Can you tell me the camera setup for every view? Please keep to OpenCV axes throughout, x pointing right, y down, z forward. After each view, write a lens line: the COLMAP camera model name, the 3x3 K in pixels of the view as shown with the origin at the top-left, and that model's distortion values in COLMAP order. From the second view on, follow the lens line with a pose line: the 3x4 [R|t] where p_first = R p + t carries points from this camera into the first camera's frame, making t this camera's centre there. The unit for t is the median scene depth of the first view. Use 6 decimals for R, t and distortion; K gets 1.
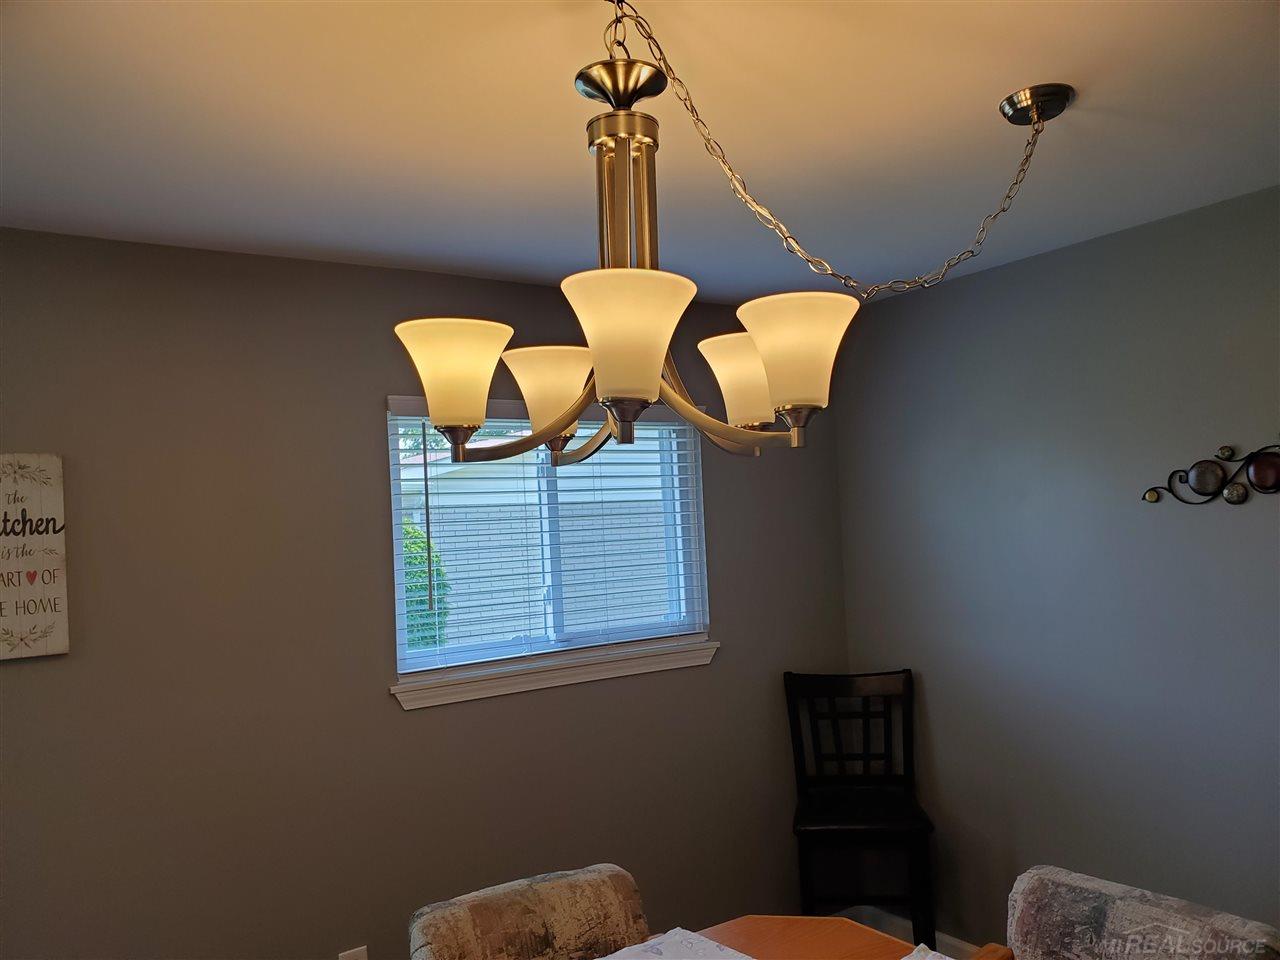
lens RADIAL K [[980.2, 0, 642.0], [0, 980.2, 502.6], [0, 0, 1]] dist [-0.002839, -0.012877]
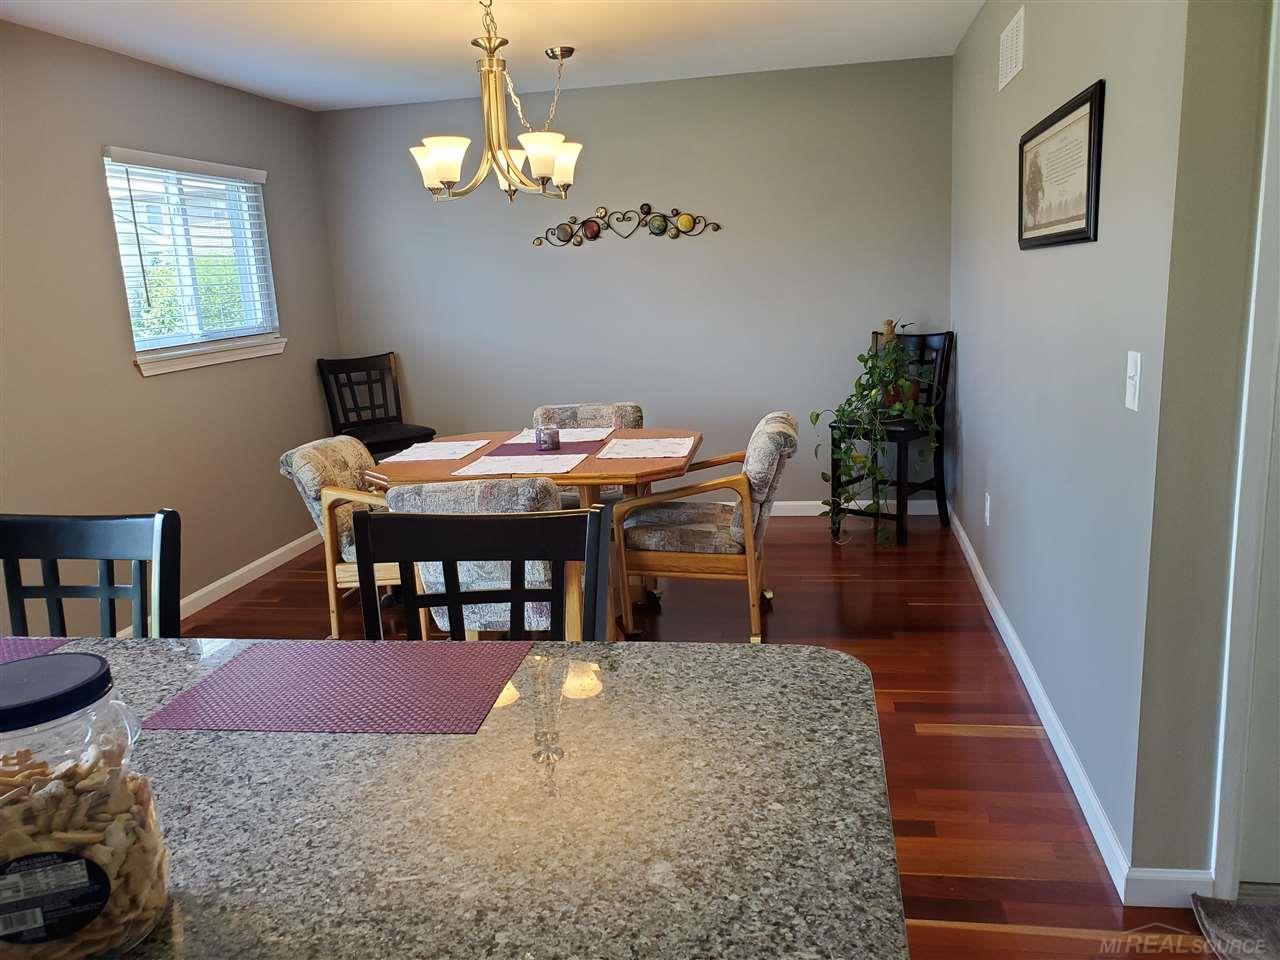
lens RADIAL K [[980.2, 0, 642.0], [0, 980.2, 502.6], [0, 0, 1]] dist [-0.002839, -0.012877]
pose [[0.680776, -0.153326, 0.716264, -0.806216], [-0.003572, 0.977140, 0.212565, 0.084613], [-0.732482, -0.147268, 0.664666, -0.521296]]
